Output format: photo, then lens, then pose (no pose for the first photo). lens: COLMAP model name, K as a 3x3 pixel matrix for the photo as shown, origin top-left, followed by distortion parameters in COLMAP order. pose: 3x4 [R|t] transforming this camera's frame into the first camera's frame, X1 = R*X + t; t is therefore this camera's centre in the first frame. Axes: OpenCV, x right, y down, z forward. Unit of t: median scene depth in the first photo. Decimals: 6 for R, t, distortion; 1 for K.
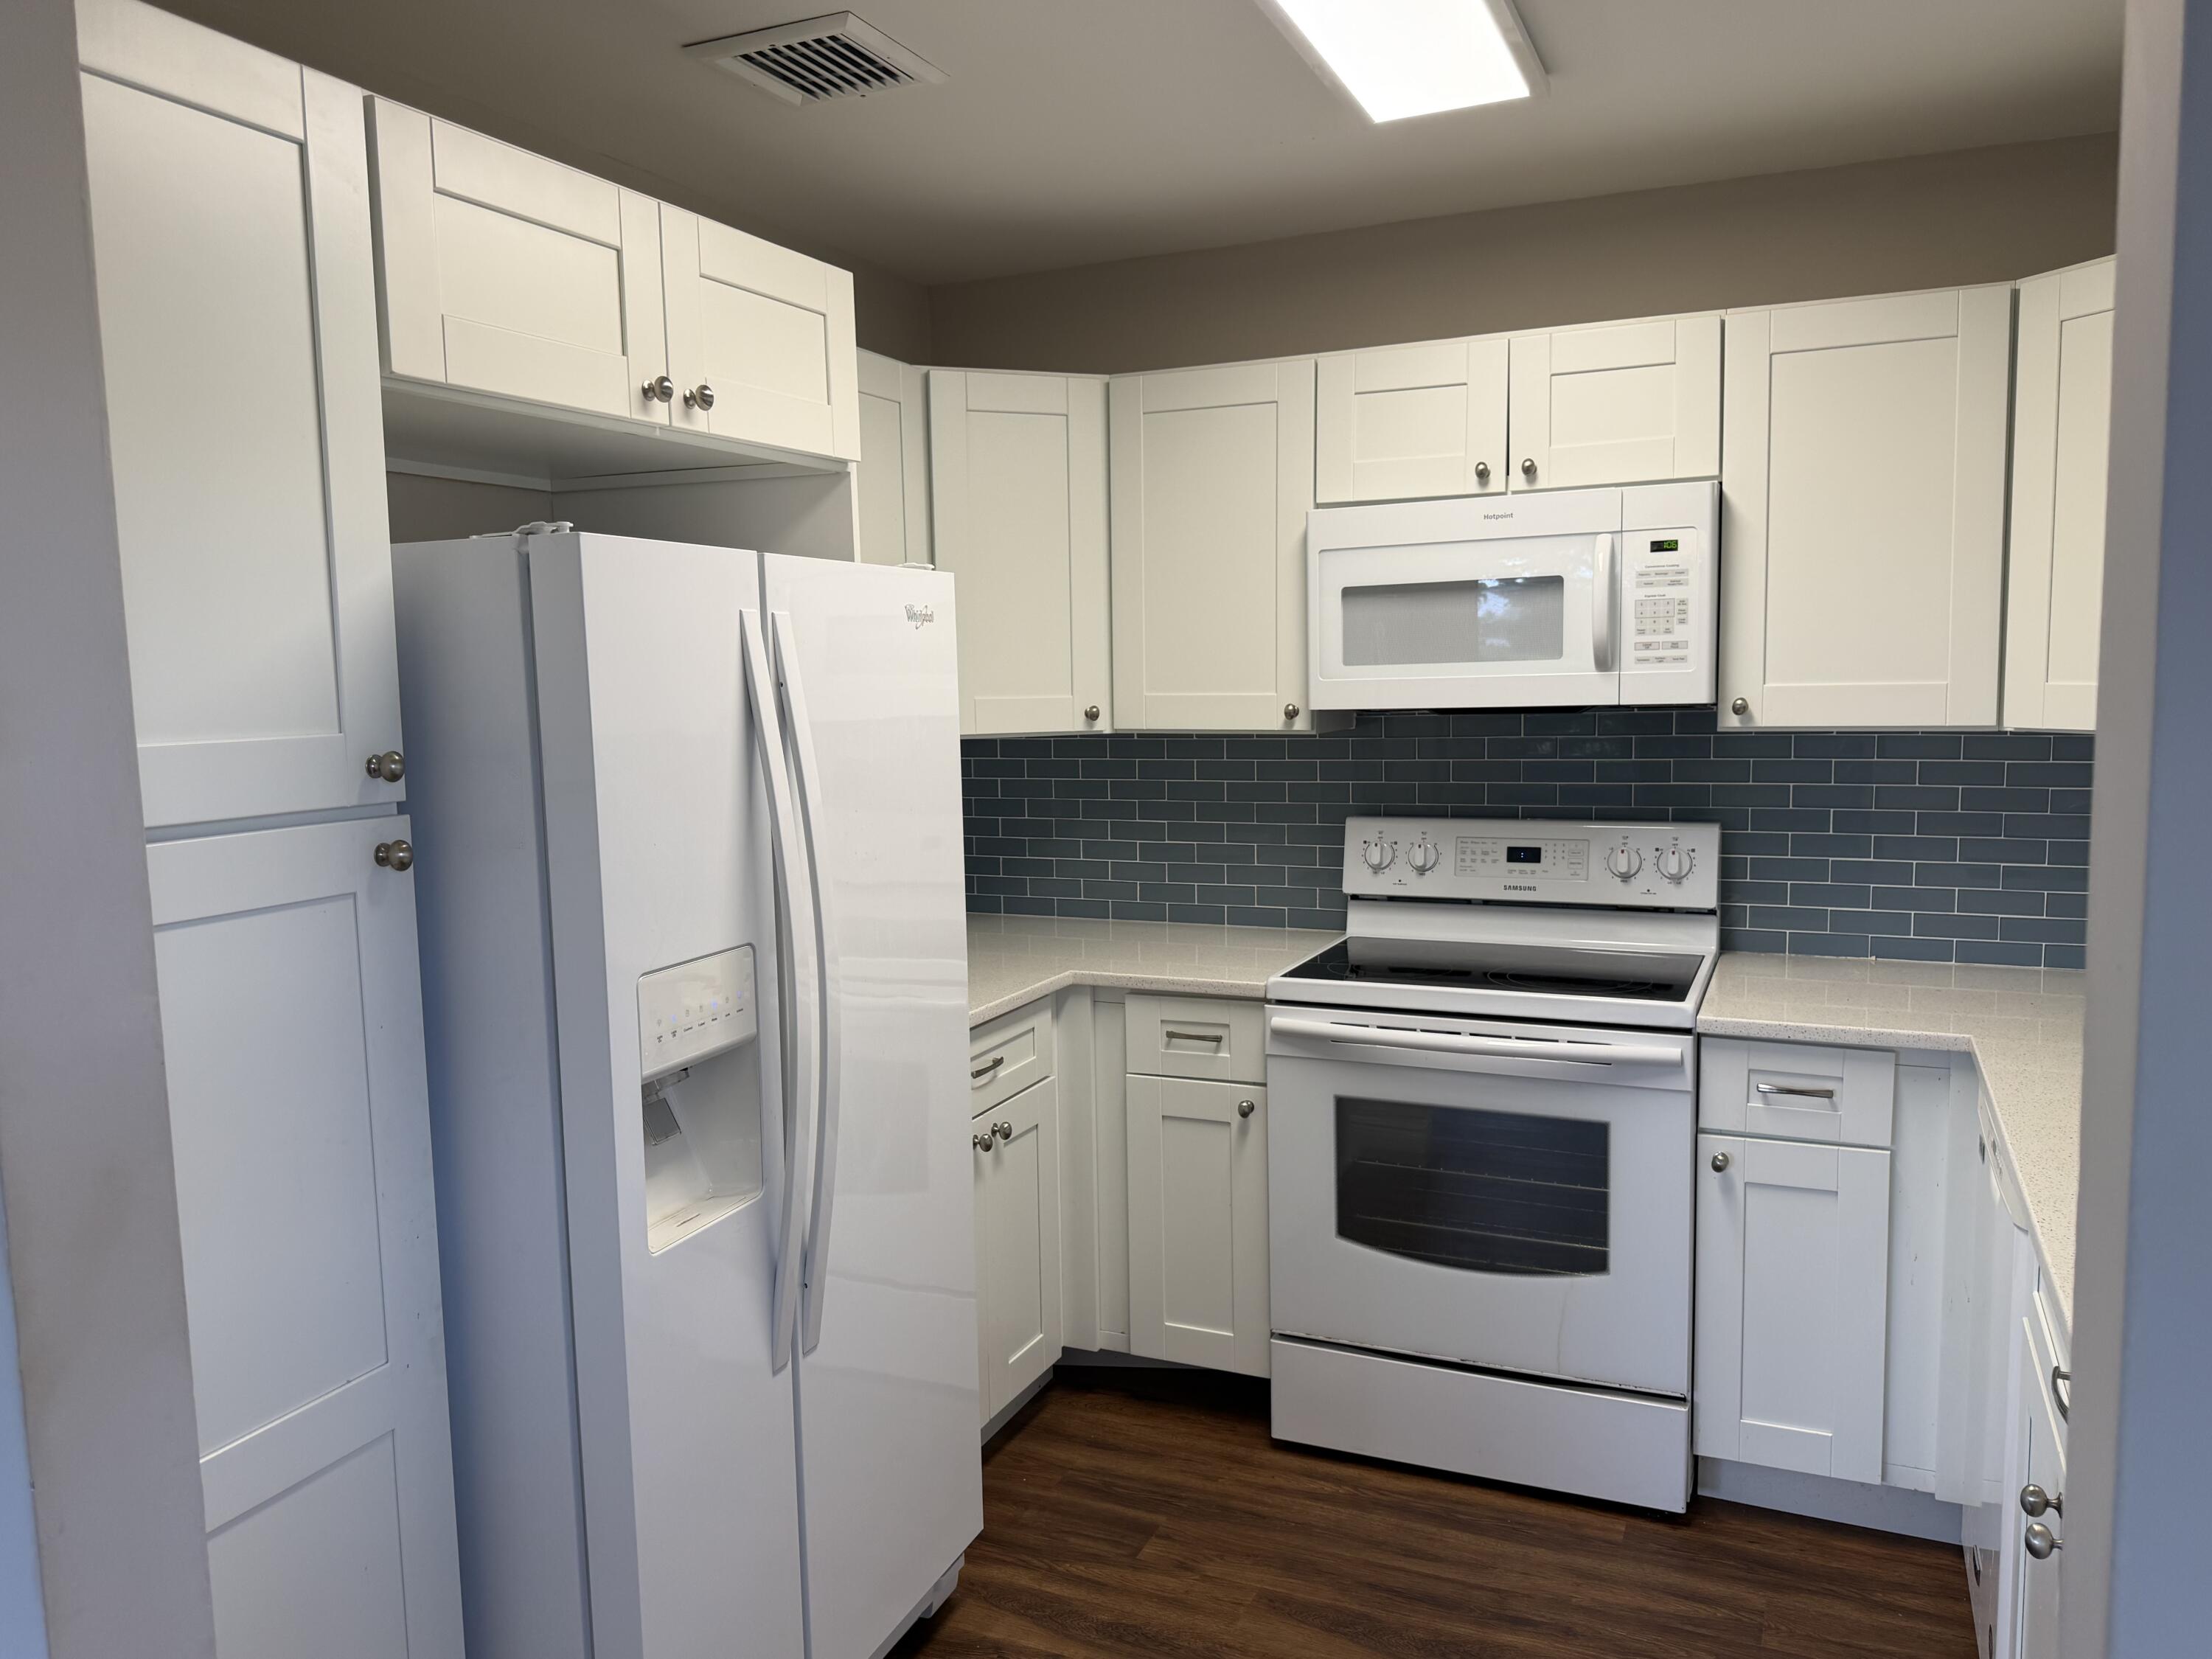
lens RADIAL K [[1605.3, 0, 1103.4], [0, 1605.3, 832.8], [0, 0, 1]] dist [0.046480, -0.064725]
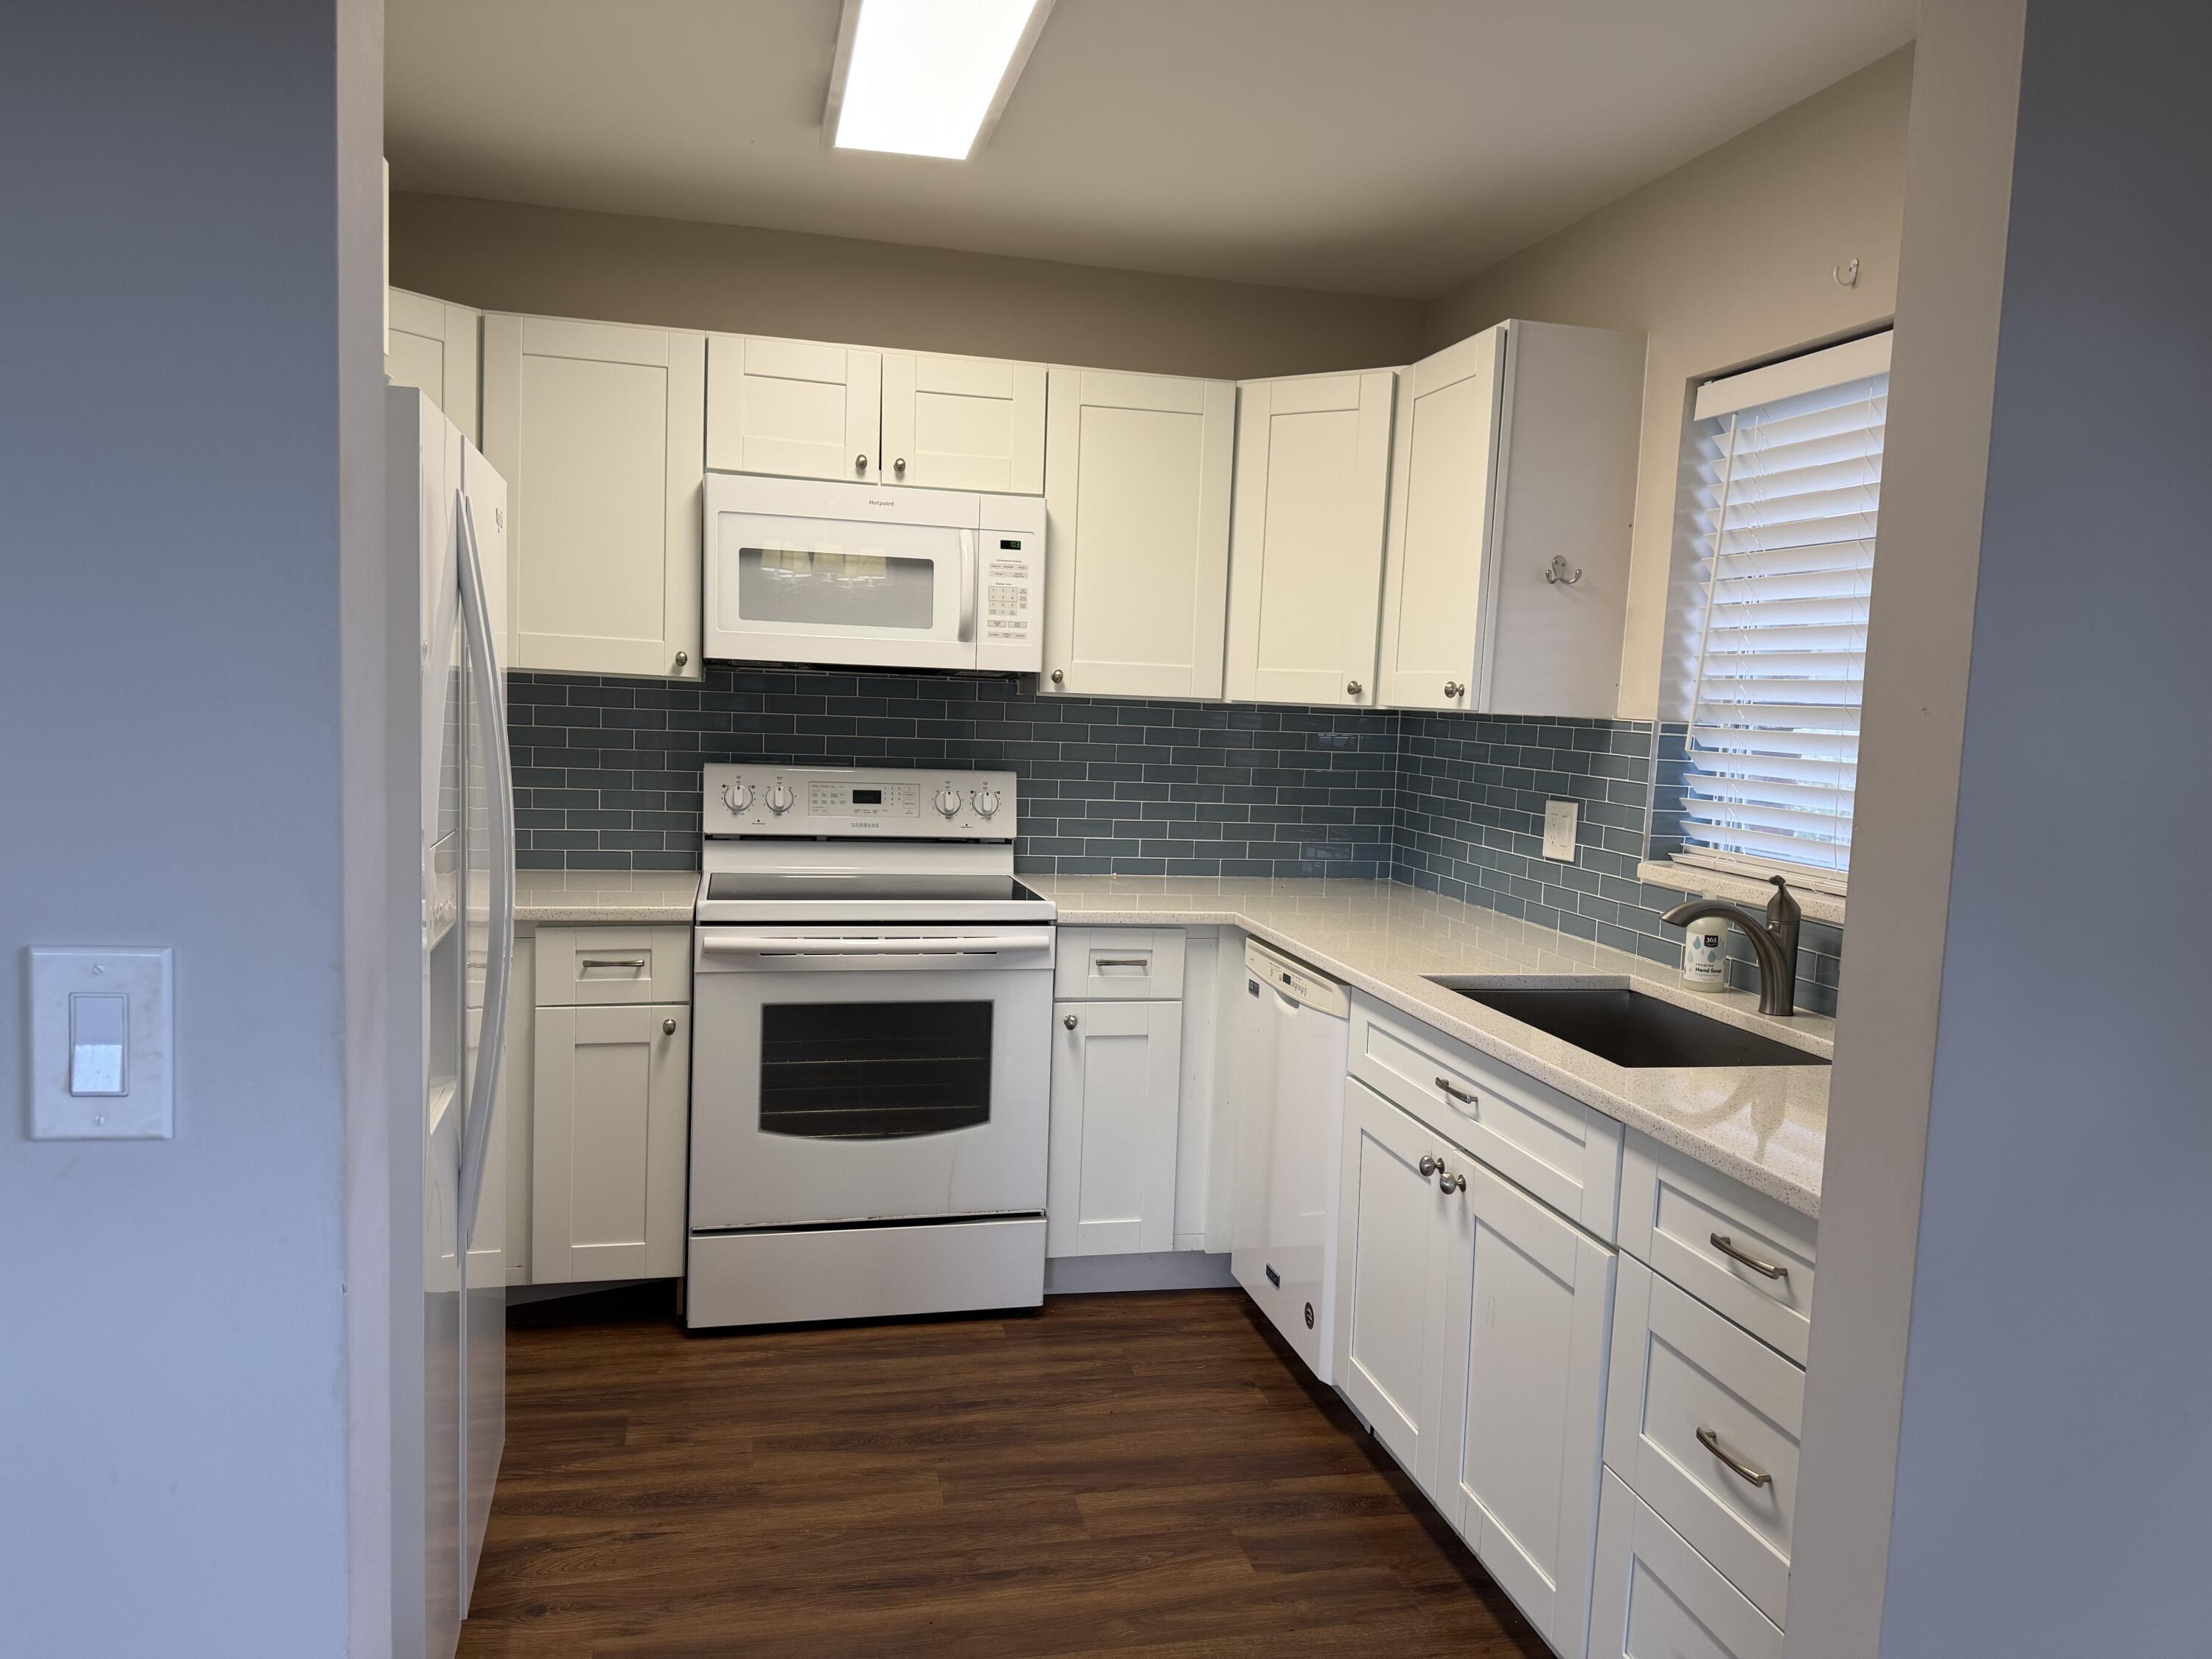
lens RADIAL K [[1559.1, 0, 1126.3], [0, 1559.1, 837.6], [0, 0, 1]] dist [0.061361, -0.087348]
pose [[0.787766, -0.005497, 0.615950, -0.321794], [0.006020, 0.999981, 0.001225, 0.048102], [-0.615945, 0.002743, 0.787784, -0.010677]]
